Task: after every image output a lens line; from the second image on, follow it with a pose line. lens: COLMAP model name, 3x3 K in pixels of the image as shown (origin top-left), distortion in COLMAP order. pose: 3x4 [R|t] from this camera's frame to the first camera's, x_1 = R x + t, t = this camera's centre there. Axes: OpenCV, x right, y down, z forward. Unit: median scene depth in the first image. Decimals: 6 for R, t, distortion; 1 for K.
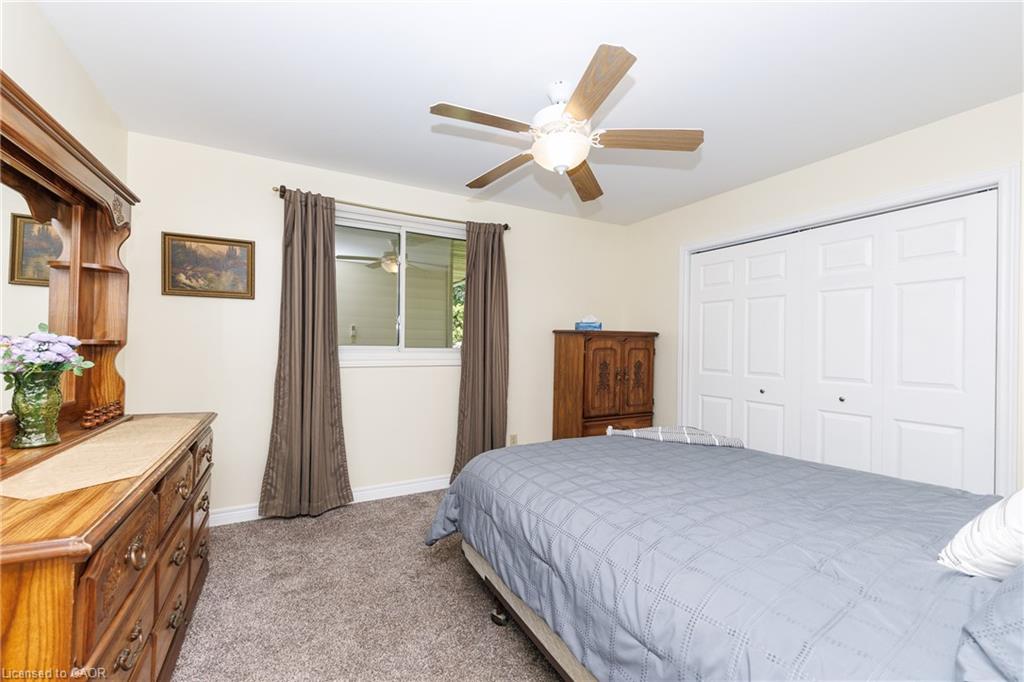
lens RADIAL K [[421.9, 0, 509.7], [0, 421.9, 344.9], [0, 0, 1]] dist [0.030909, -0.016752]
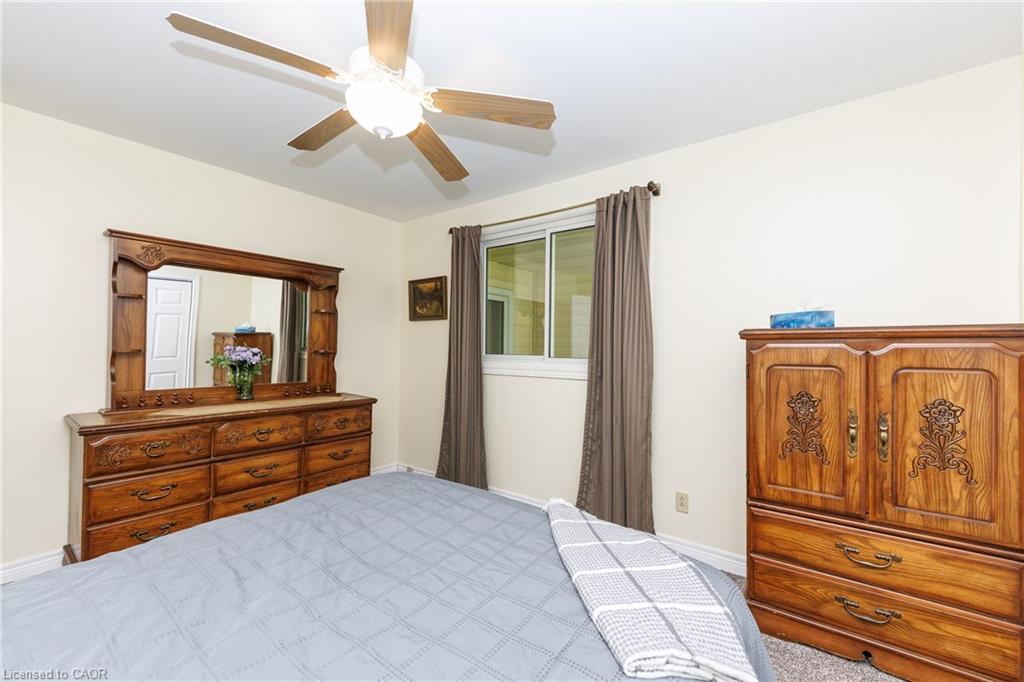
lens RADIAL K [[421.9, 0, 509.7], [0, 421.9, 344.9], [0, 0, 1]] dist [0.030909, -0.016752]
pose [[0.412295, -0.018022, -0.910872, 0.537895], [-0.013476, 0.999574, -0.025877, 0.003142], [0.910951, 0.022944, 0.411877, 0.515257]]
